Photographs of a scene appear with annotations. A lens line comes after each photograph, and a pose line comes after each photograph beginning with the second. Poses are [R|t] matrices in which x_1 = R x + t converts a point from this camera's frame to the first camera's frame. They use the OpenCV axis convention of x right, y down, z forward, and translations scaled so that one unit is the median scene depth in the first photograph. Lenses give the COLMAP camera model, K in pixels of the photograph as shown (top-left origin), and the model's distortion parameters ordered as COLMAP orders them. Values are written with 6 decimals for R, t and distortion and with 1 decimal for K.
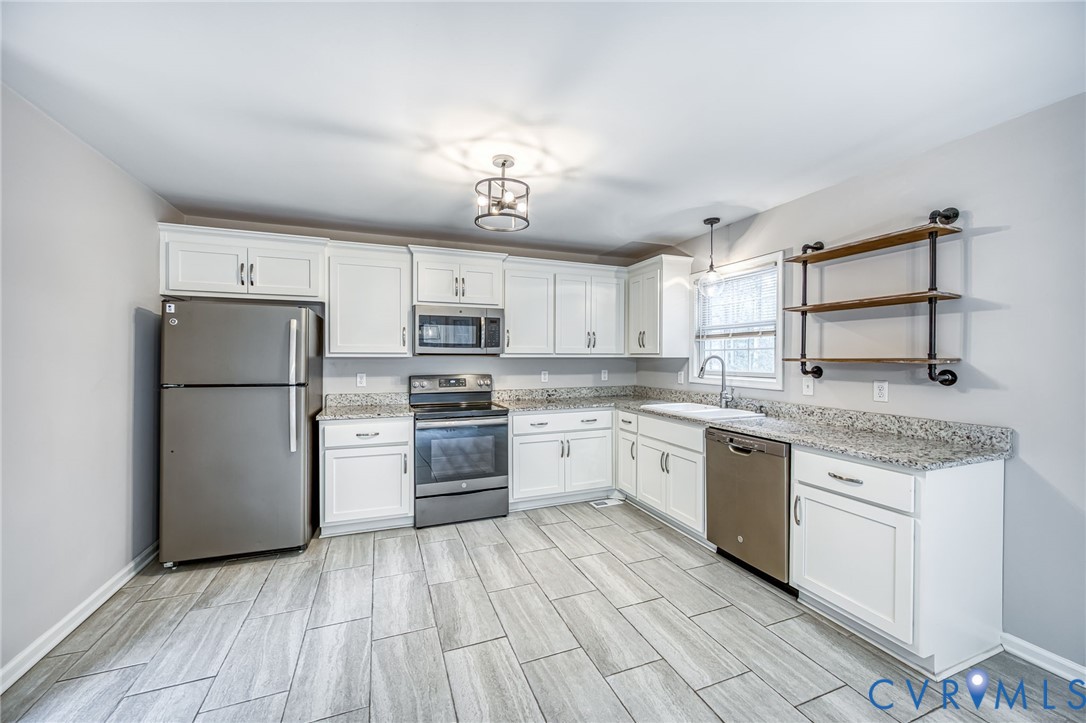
lens RADIAL K [[420.3, 0, 542.5], [0, 420.3, 356.7], [0, 0, 1]] dist [-0.003630, -0.000122]
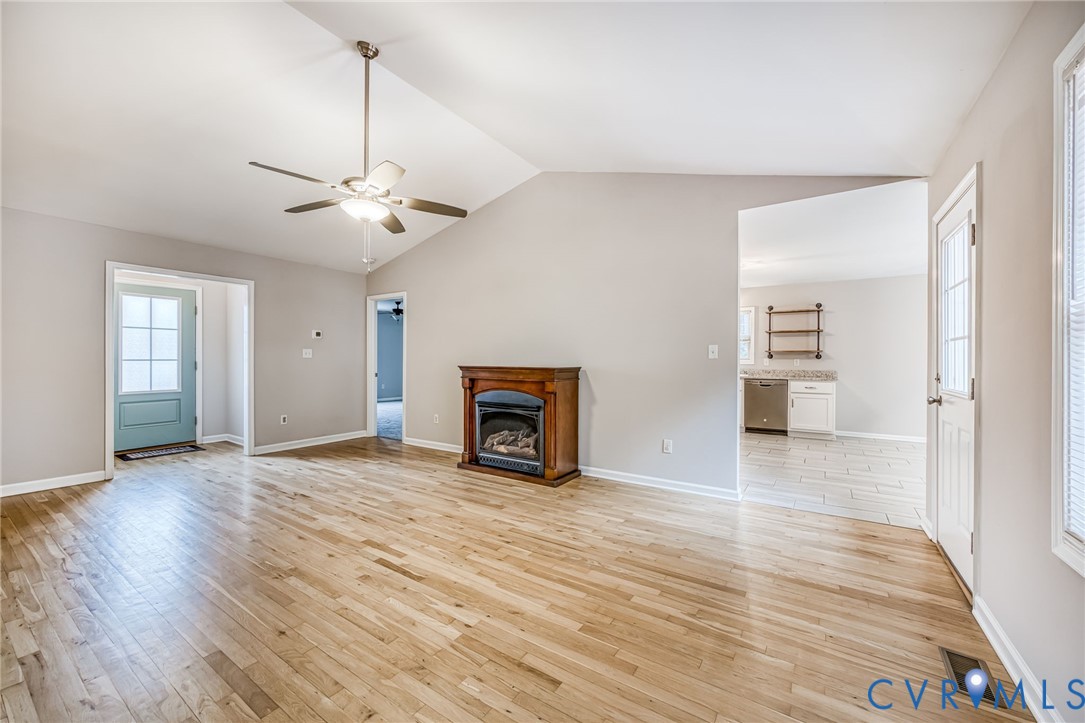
lens RADIAL K [[419.9, 0, 545.4], [0, 419.9, 361.8], [0, 0, 1]] dist [-0.003630, -0.000122]
pose [[0.817959, 0.001544, 0.575275, -2.435983], [-0.000775, 0.999998, -0.001583, 0.093457], [-0.575277, 0.000849, 0.817958, -0.381390]]
